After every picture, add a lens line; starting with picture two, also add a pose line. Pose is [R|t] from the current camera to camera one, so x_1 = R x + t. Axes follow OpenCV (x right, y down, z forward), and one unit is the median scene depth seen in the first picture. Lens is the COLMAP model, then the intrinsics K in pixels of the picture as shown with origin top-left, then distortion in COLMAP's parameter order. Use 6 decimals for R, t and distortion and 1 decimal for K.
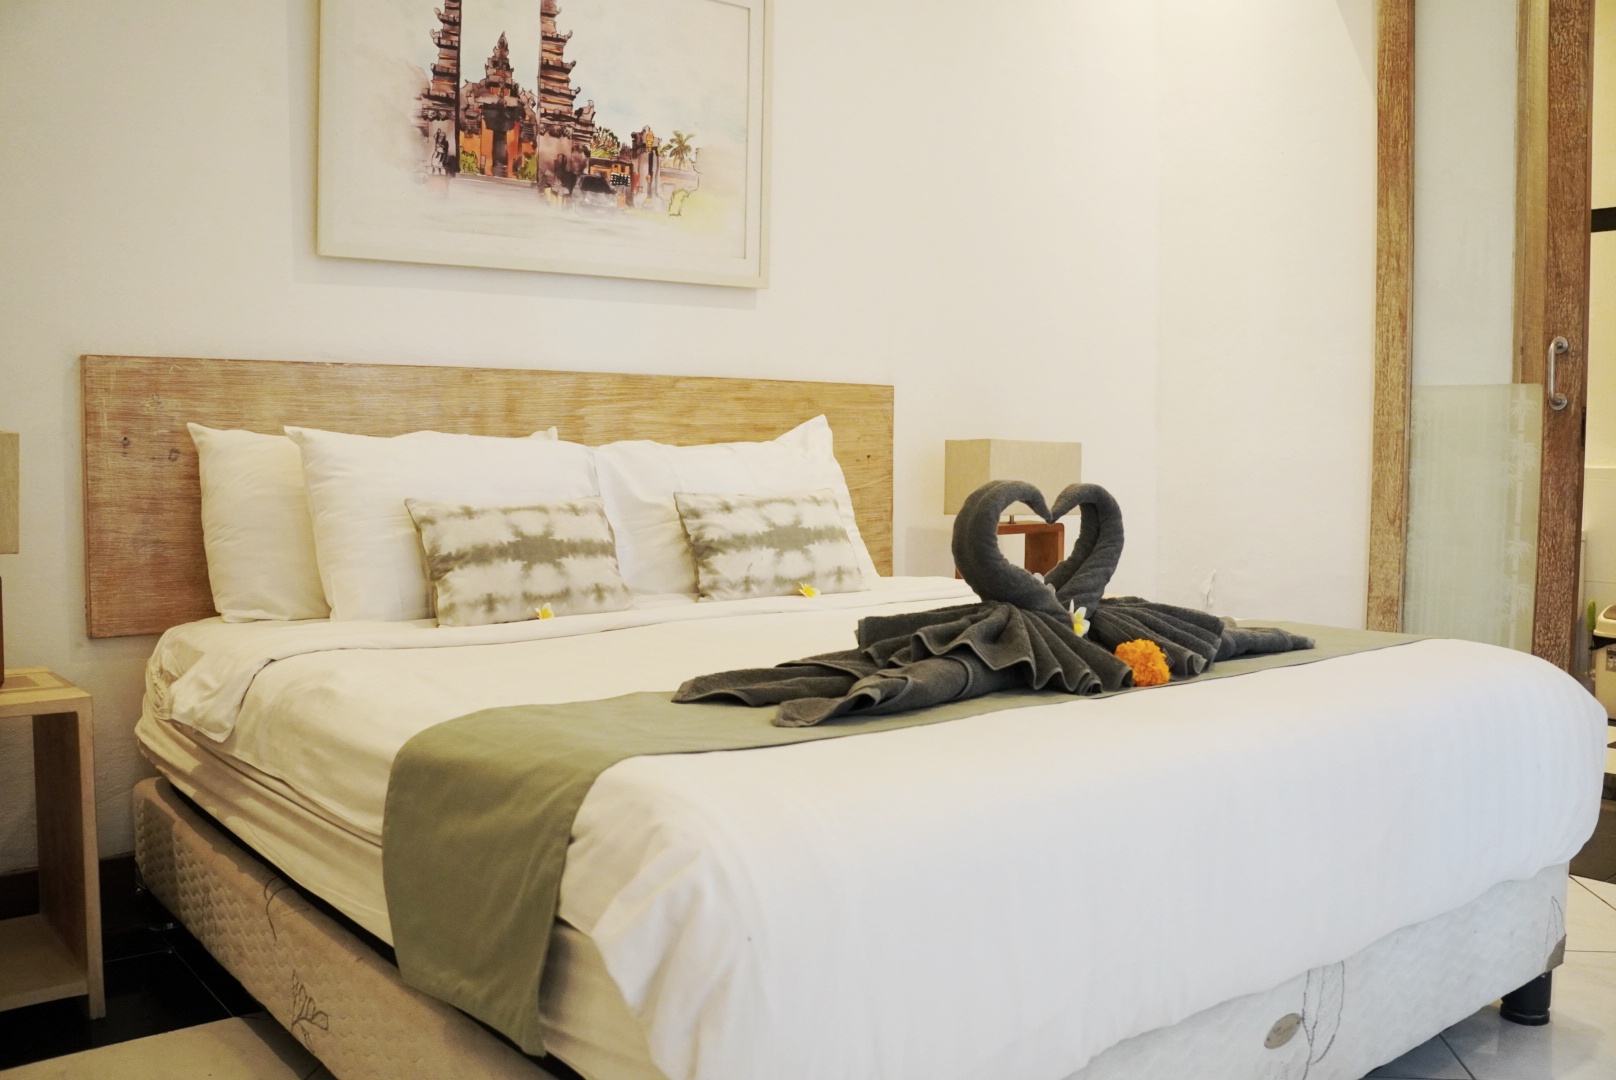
lens RADIAL K [[1428.1, 0, 806.9], [0, 1428.1, 546.4], [0, 0, 1]] dist [-0.167604, 0.130200]
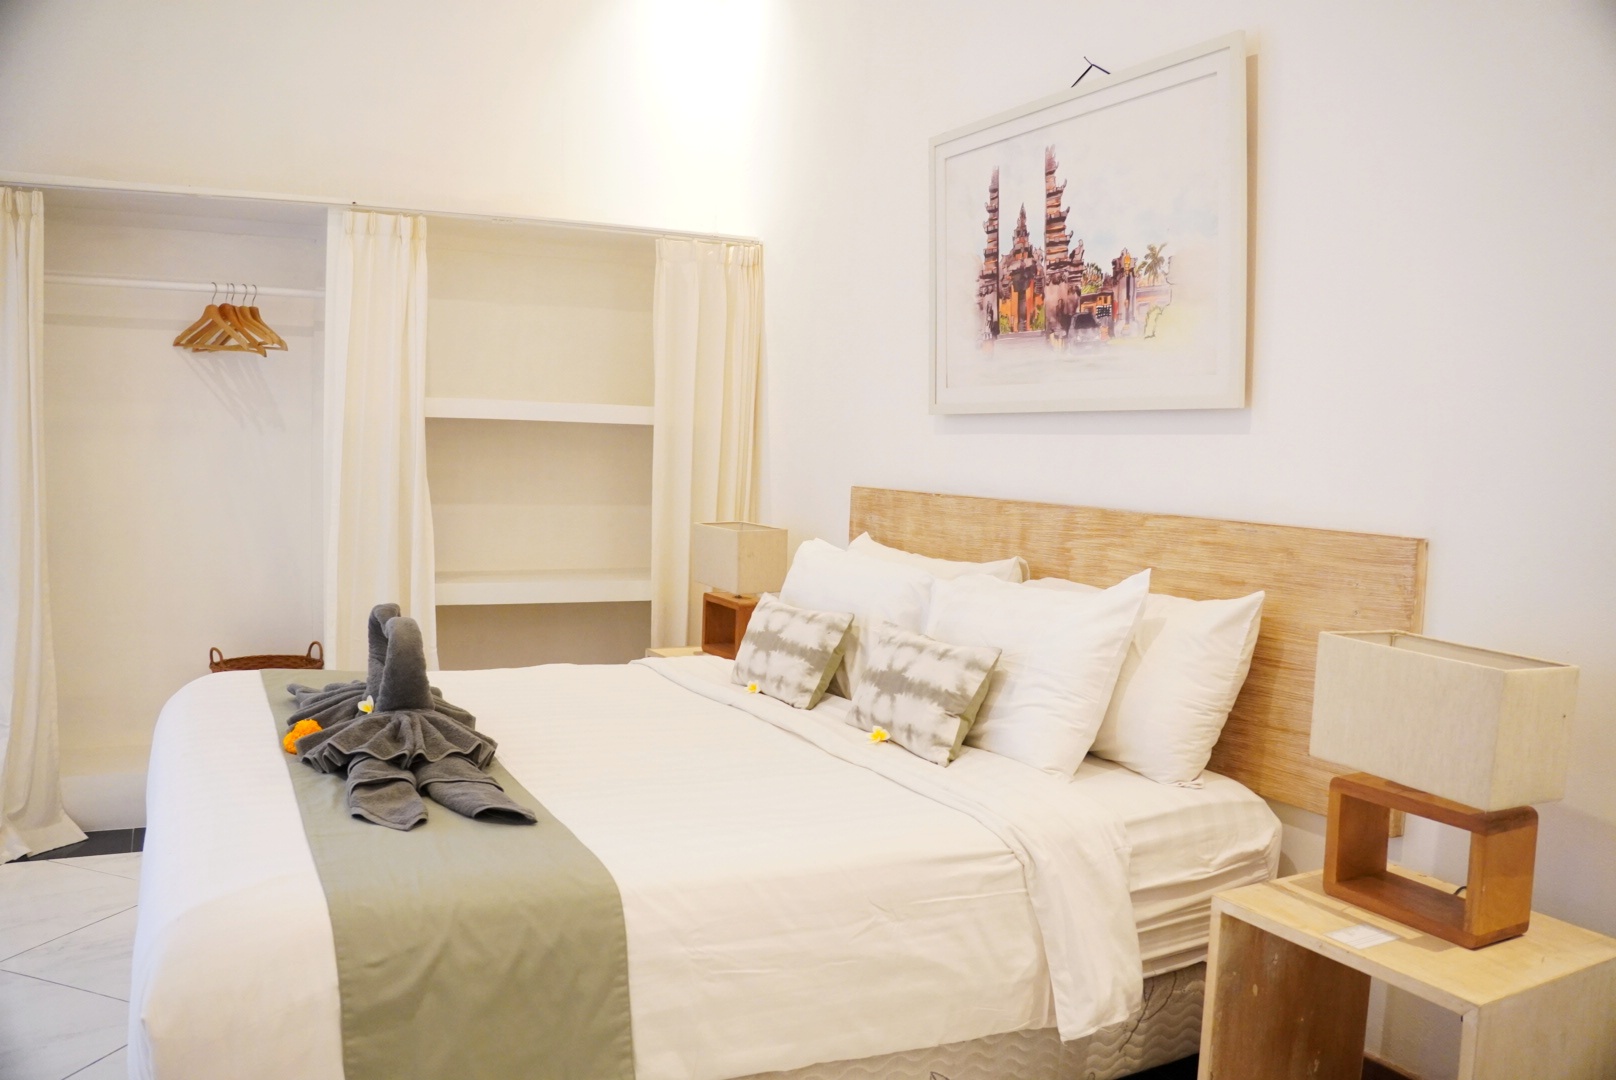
lens RADIAL K [[1286.3, 0, 817.4], [0, 1286.3, 541.7], [0, 0, 1]] dist [-0.208136, 0.127130]
pose [[-0.193157, 0.059408, -0.979368, 0.818177], [-0.100603, 0.991705, 0.079998, -0.159725], [0.975997, 0.113980, -0.185579, 1.039502]]
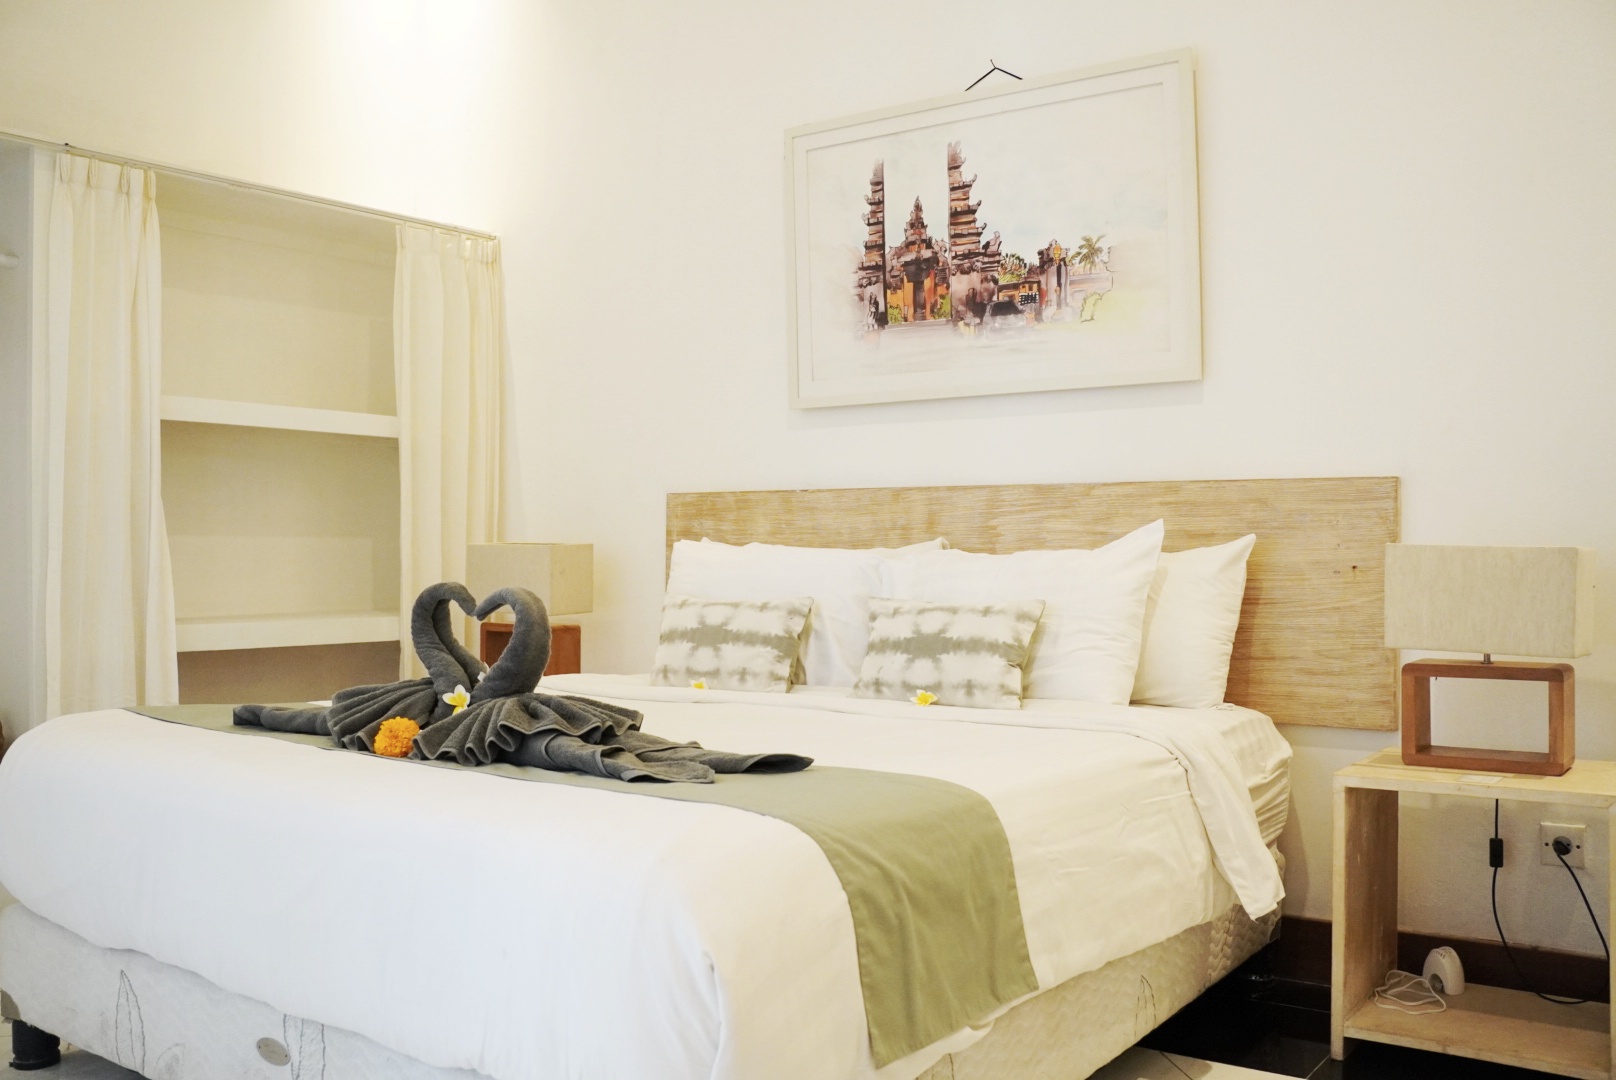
lens RADIAL K [[1455.7, 0, 817.0], [0, 1455.7, 542.2], [0, 0, 1]] dist [-0.162006, 0.133209]
pose [[0.265427, -0.009987, -0.964079, 0.898695], [-0.067644, 0.997289, -0.028954, -0.041224], [0.961755, 0.072900, 0.264032, 0.611677]]
